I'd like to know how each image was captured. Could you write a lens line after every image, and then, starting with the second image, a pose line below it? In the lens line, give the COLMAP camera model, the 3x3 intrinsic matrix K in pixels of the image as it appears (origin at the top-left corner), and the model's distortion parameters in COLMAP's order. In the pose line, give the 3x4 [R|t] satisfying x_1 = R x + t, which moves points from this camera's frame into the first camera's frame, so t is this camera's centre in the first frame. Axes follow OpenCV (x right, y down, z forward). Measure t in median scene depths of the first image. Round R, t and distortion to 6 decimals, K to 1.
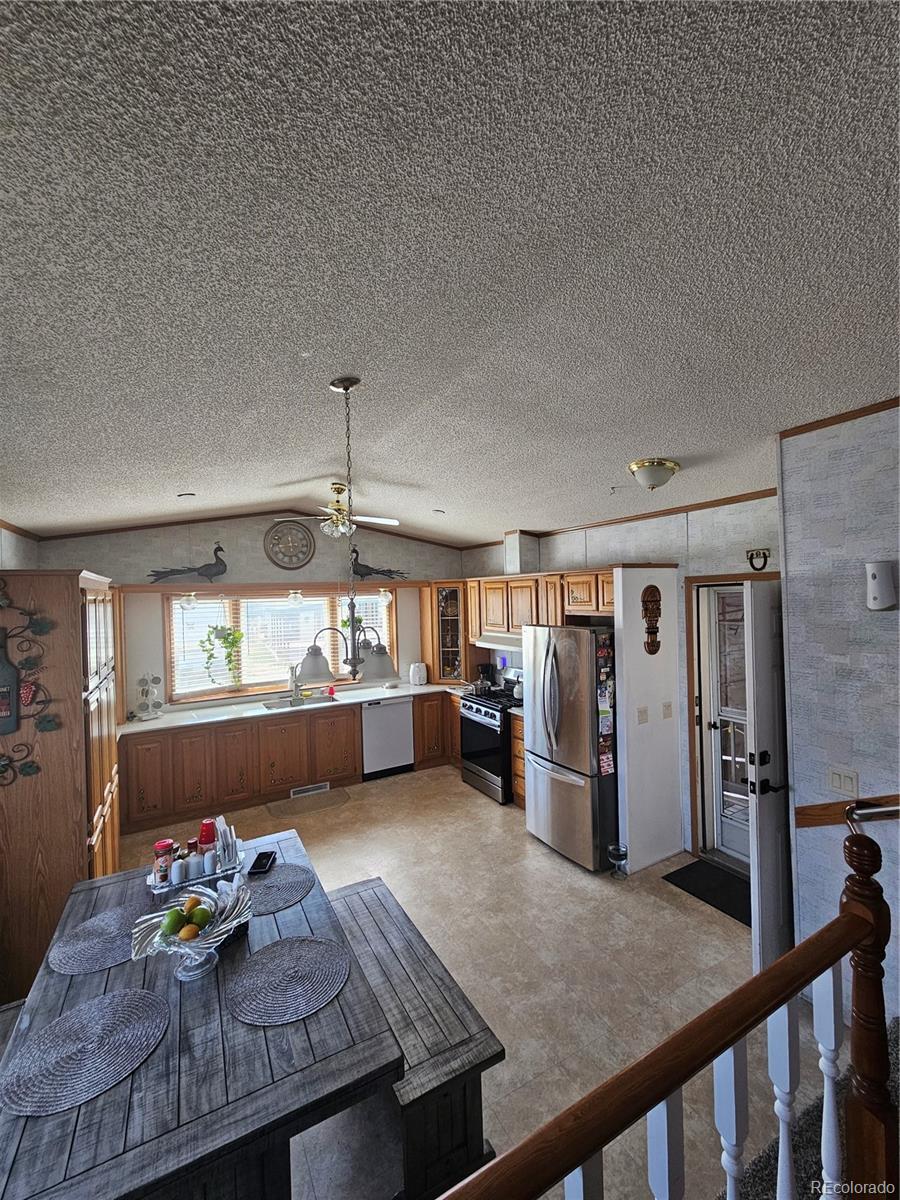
lens RADIAL K [[497.6, 0, 456.7], [0, 497.6, 598.6], [0, 0, 1]] dist [0.002055, -0.000145]
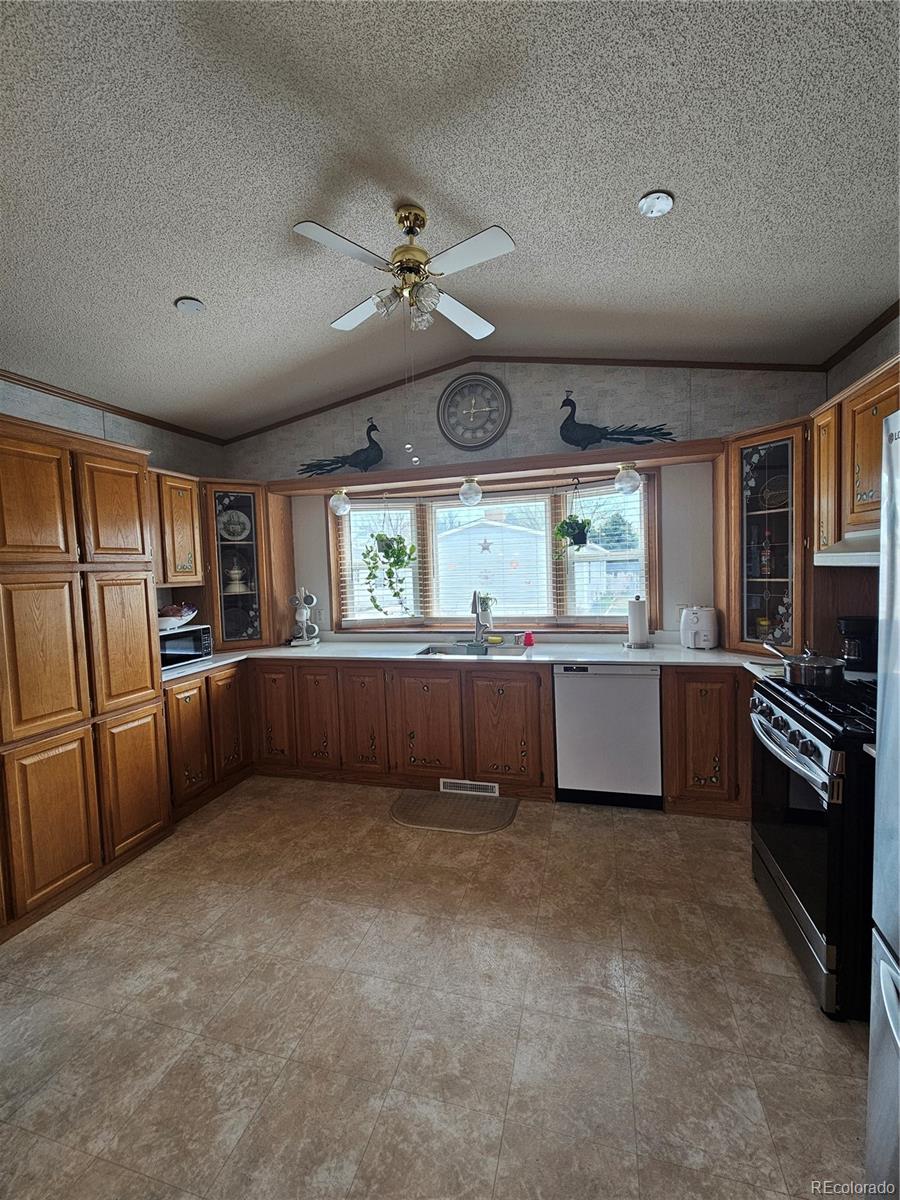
lens RADIAL K [[497.6, 0, 451.0], [0, 497.6, 591.7], [0, 0, 1]] dist [0.002055, -0.000145]
pose [[0.699216, 0.036492, -0.713979, 0.126884], [0.012496, 0.997920, 0.063242, 0.090836], [0.714801, -0.053141, 0.697306, 0.529827]]
